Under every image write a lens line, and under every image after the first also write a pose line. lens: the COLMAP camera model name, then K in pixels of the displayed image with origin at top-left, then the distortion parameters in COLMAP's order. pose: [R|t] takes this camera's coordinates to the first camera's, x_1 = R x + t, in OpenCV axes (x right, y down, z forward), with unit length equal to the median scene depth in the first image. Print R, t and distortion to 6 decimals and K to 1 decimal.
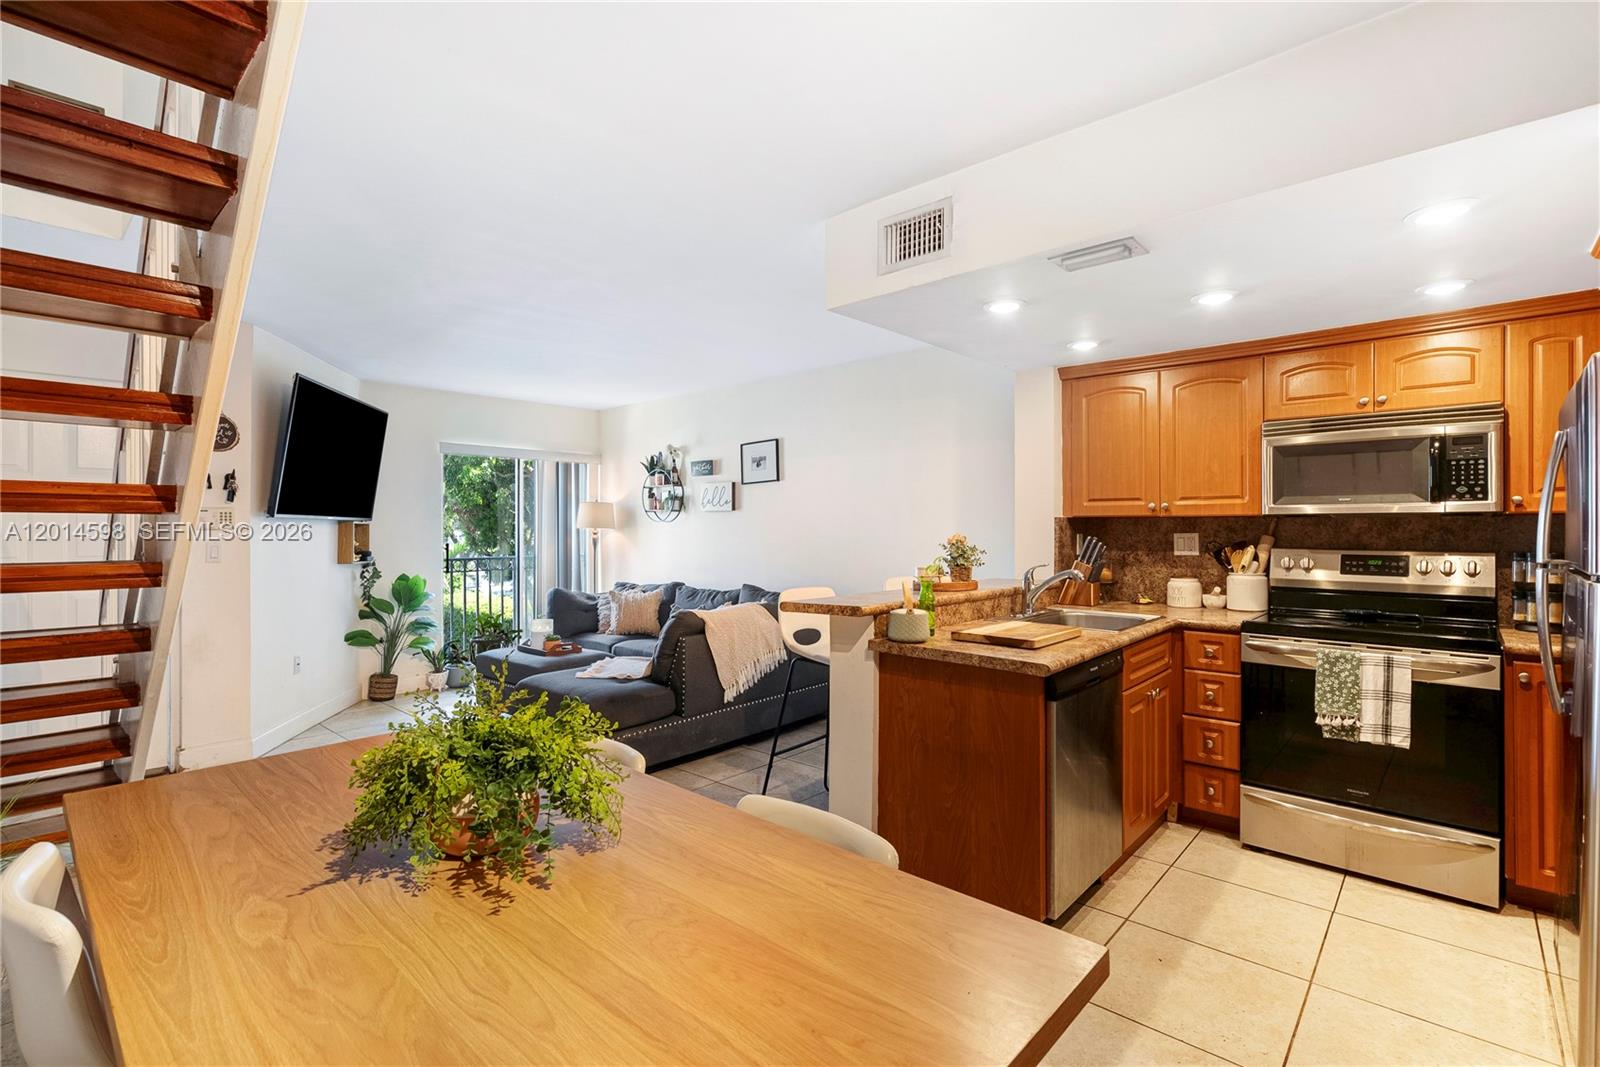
lens RADIAL K [[750.1, 0, 804.8], [0, 750.1, 533.4], [0, 0, 1]] dist [-0.003497, 0.002204]
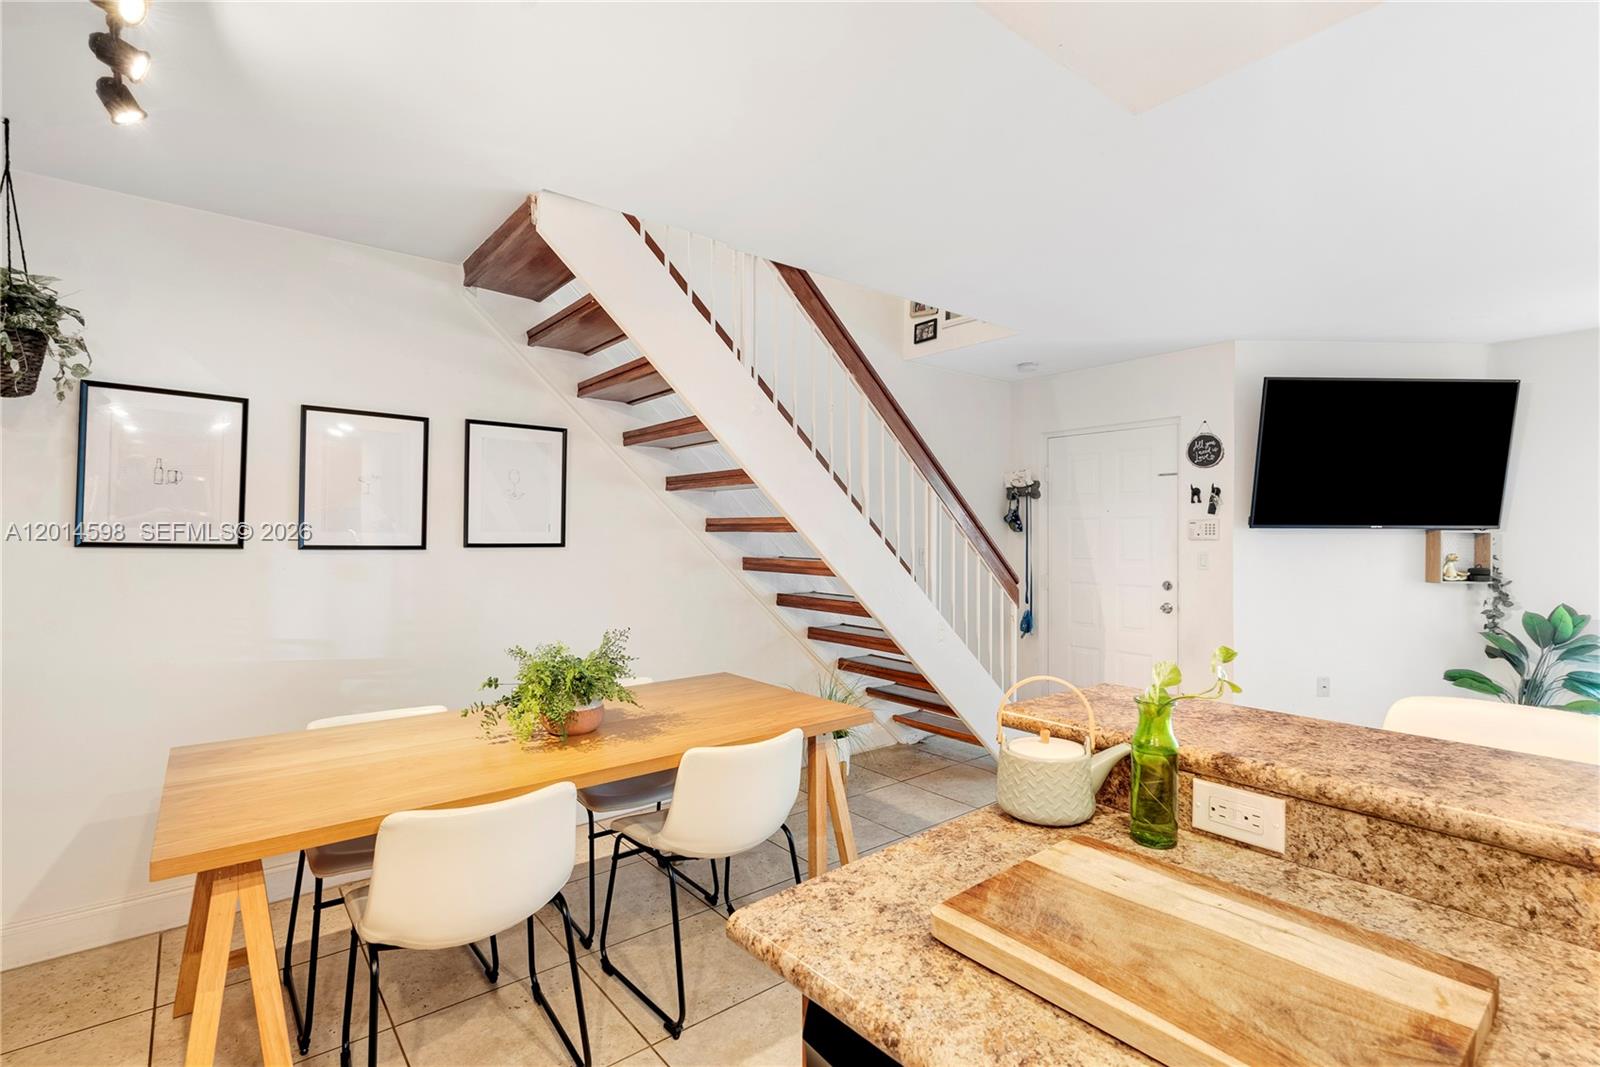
lens RADIAL K [[750.1, 0, 795.7], [0, 750.1, 535.5], [0, 0, 1]] dist [-0.003497, 0.002204]
pose [[-0.163283, 0.005382, -0.986565, 0.418587], [-0.005795, 0.999963, 0.006414, -0.016559], [0.986562, 0.006765, -0.163246, 0.648891]]
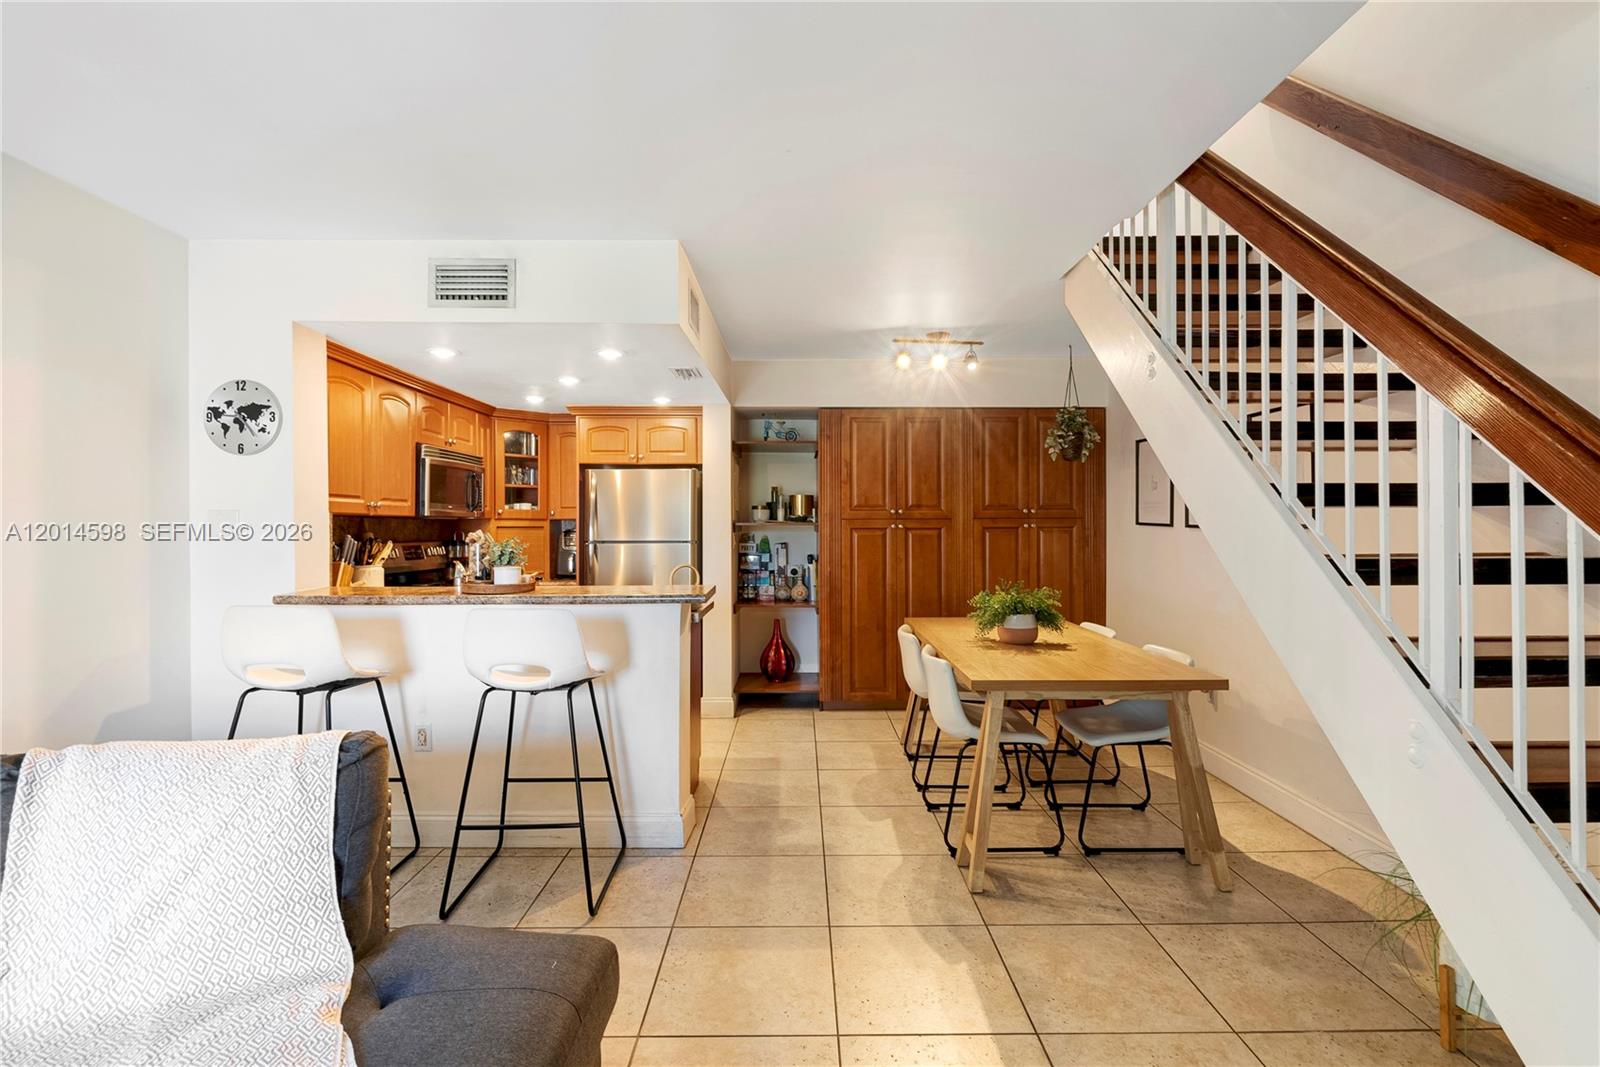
lens RADIAL K [[750.1, 0, 812.6], [0, 750.1, 527.1], [0, 0, 1]] dist [-0.003497, 0.002204]
pose [[-0.682864, 0.001246, 0.730545, -0.669899], [0.007442, 0.999959, 0.005250, -0.007114], [-0.730508, 0.009021, -0.682845, 1.206978]]
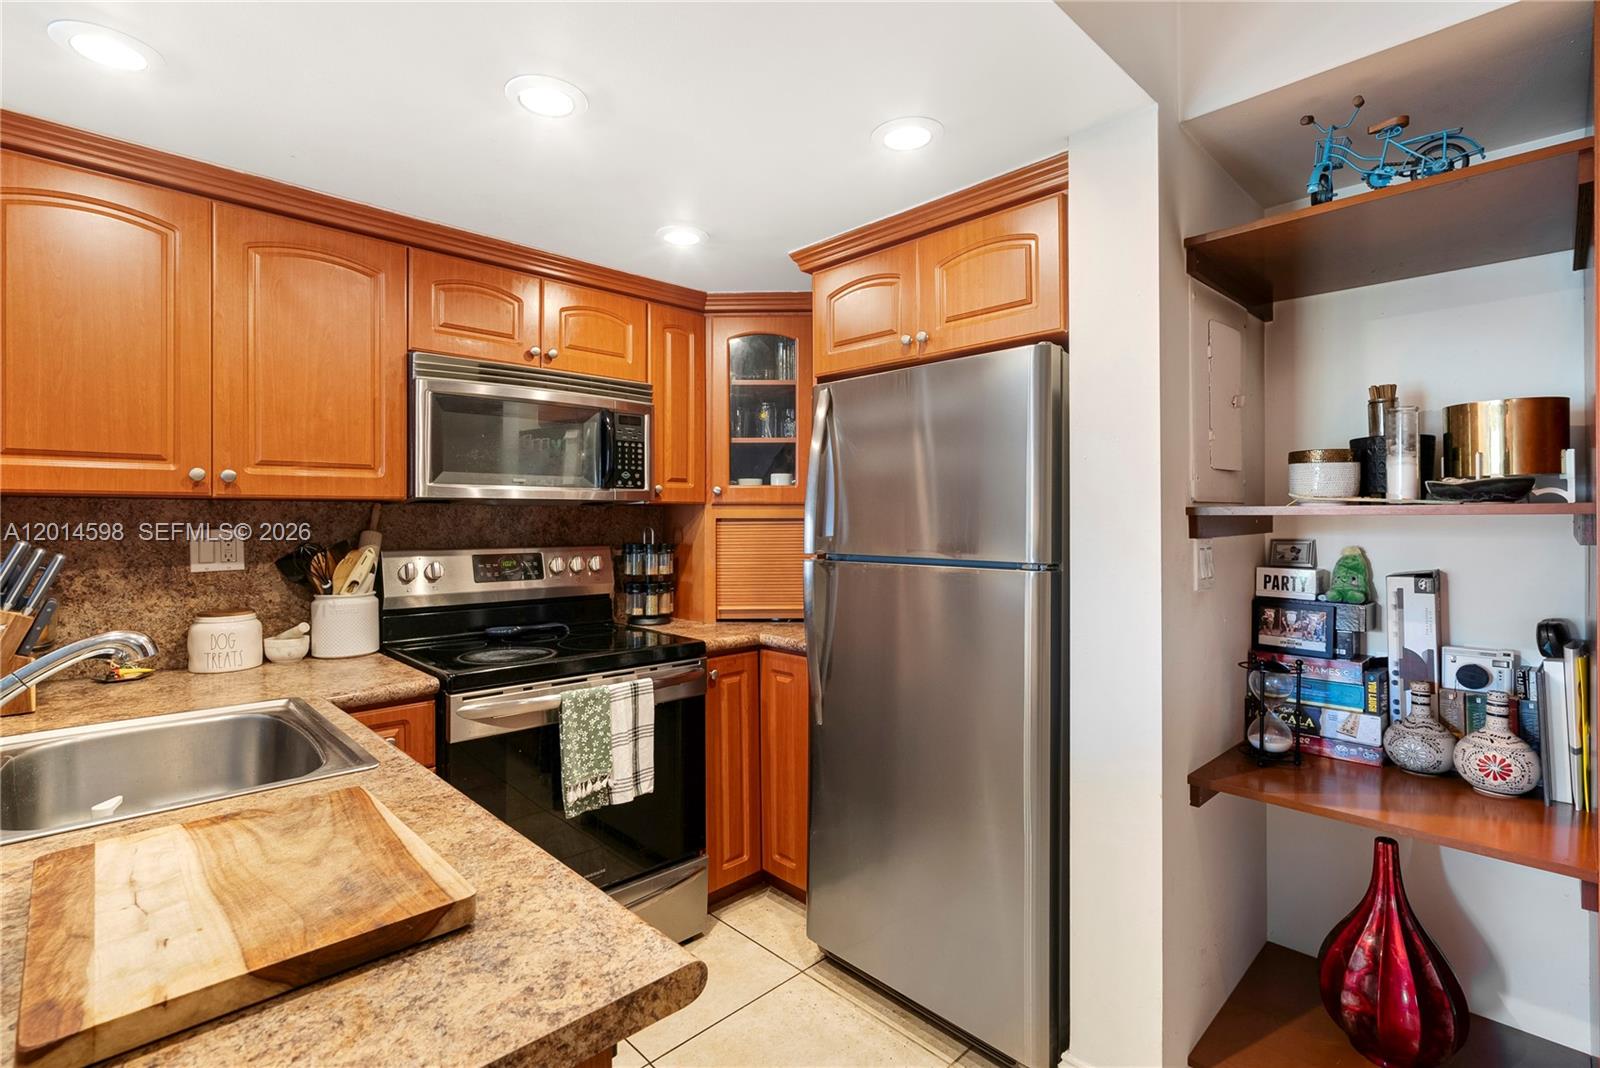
lens RADIAL K [[750.1, 0, 799.0], [0, 750.1, 519.6], [0, 0, 1]] dist [-0.003497, 0.002204]
pose [[0.071867, -0.002007, 0.997412, 0.007552], [0.008764, 0.999961, 0.001381, -0.004420], [-0.997376, 0.008642, 0.071882, 0.552834]]
